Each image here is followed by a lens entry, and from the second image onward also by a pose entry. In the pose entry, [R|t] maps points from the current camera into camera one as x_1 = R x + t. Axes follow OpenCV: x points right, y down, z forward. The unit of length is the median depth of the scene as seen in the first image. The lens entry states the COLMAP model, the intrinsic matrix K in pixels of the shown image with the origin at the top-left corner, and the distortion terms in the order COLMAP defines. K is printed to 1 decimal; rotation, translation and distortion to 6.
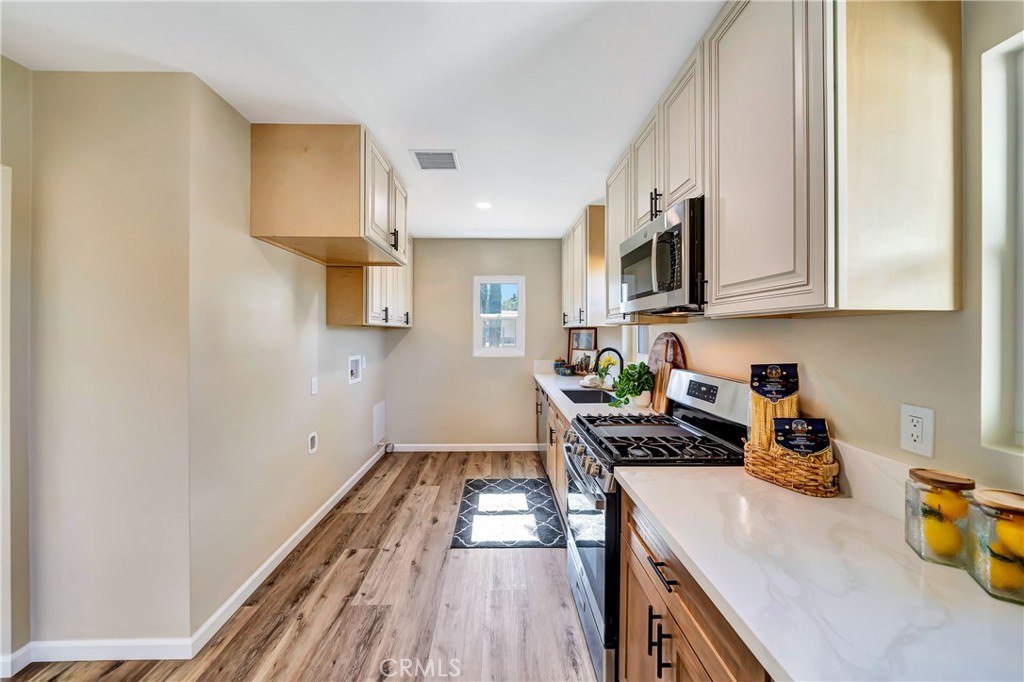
lens RADIAL K [[374.1, 0, 508.0], [0, 374.1, 329.3], [0, 0, 1]] dist [-0.001155, -0.000080]
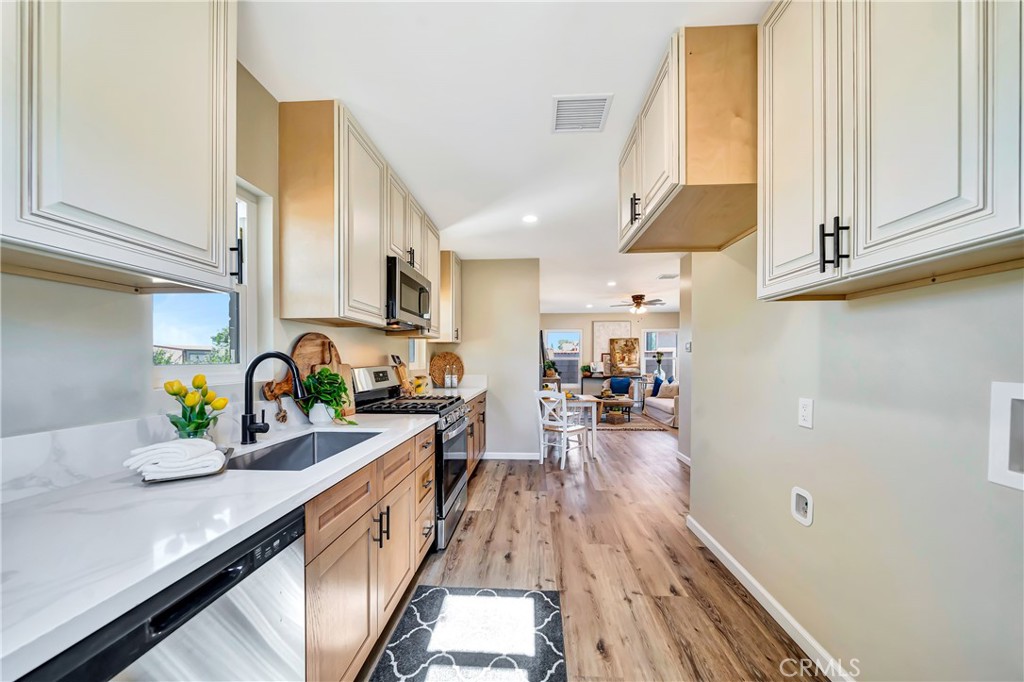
lens RADIAL K [[349.0, 0, 511.6], [0, 349.0, 360.2], [0, 0, 1]] dist [-0.000181, -0.000033]
pose [[-0.995766, 0.002537, 0.091891, -0.112499], [0.002100, 0.999986, -0.004853, 0.072657], [-0.091902, -0.004639, -0.995757, 1.632293]]
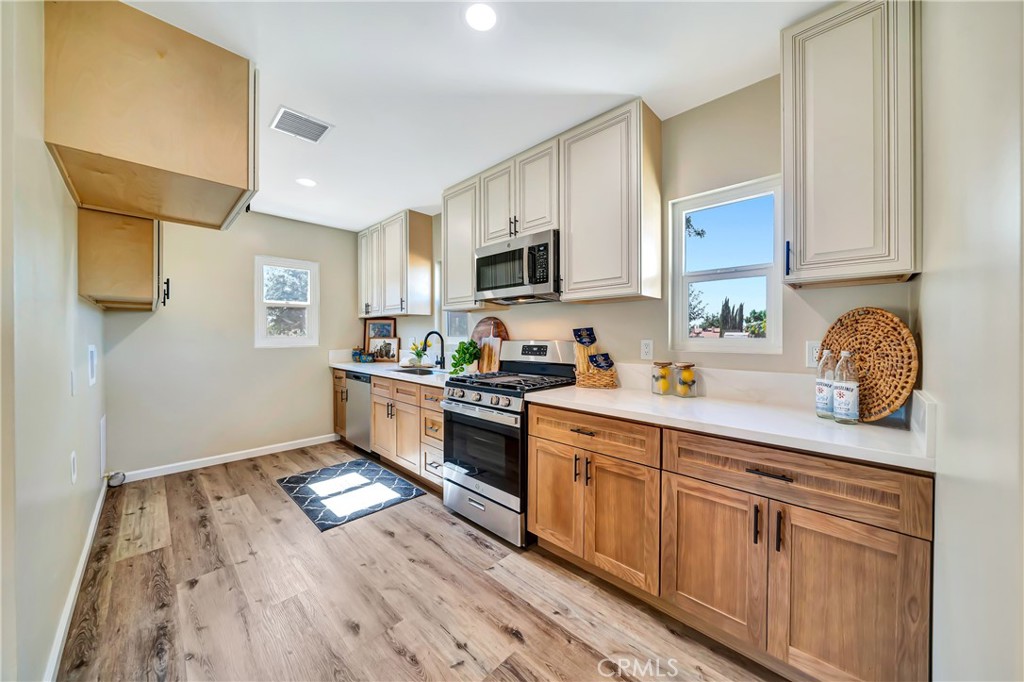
lens RADIAL K [[355.4, 0, 508.5], [0, 355.4, 332.8], [0, 0, 1]] dist [-0.001509, -0.000219]
pose [[0.714795, 0.001452, 0.699333, -0.416446], [-0.001842, 0.999998, -0.000193, 0.061838], [-0.699332, -0.001150, 0.714796, 0.000577]]
